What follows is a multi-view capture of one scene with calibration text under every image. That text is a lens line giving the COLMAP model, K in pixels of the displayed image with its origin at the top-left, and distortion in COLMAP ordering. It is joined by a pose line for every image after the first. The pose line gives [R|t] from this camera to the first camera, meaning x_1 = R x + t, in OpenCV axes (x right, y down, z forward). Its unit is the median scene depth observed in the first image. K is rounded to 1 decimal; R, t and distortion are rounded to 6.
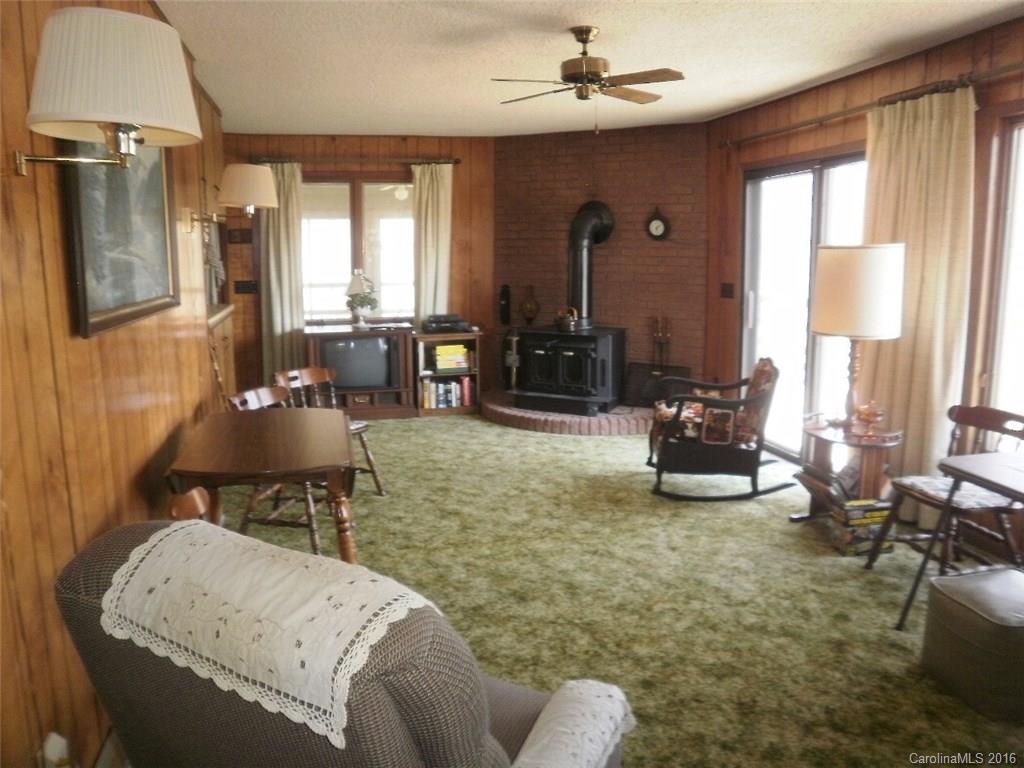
lens RADIAL K [[815.7, 0, 517.9], [0, 815.7, 385.1], [0, 0, 1]] dist [-0.127169, 0.006167]
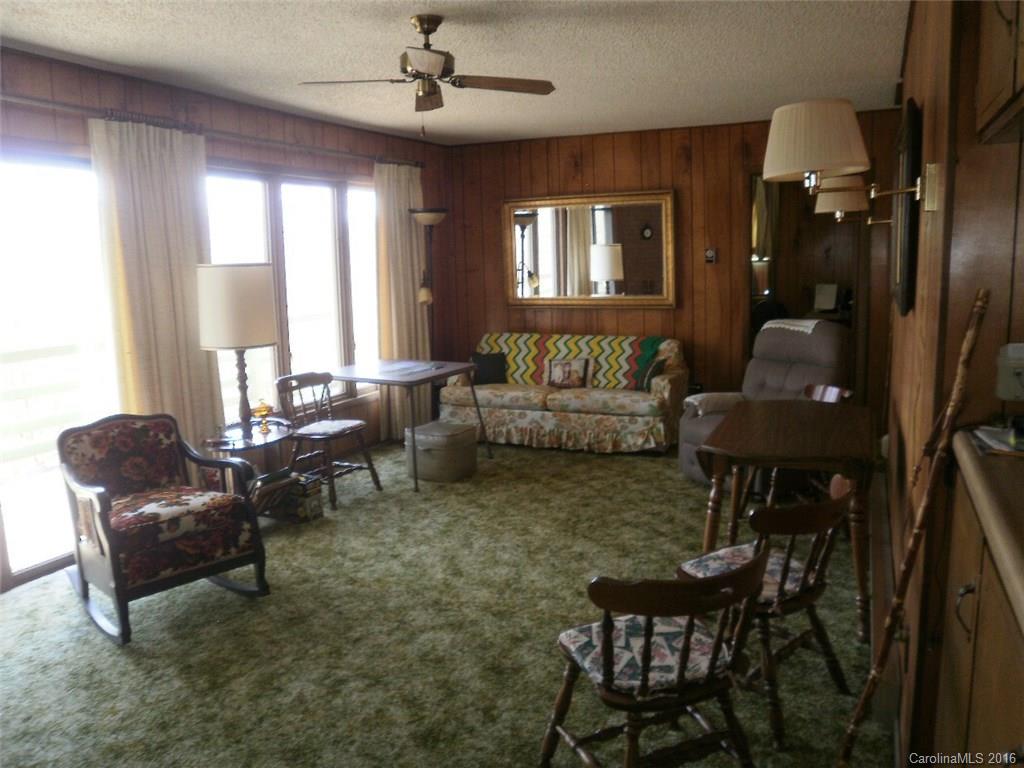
lens RADIAL K [[815.7, 0, 521.4], [0, 815.7, 385.6], [0, 0, 1]] dist [-0.127169, 0.006167]
pose [[-0.796783, -0.063038, 0.600969, -0.566634], [0.137124, 0.949736, 0.281424, -0.282795], [-0.588502, 0.306641, -0.748089, 1.716506]]
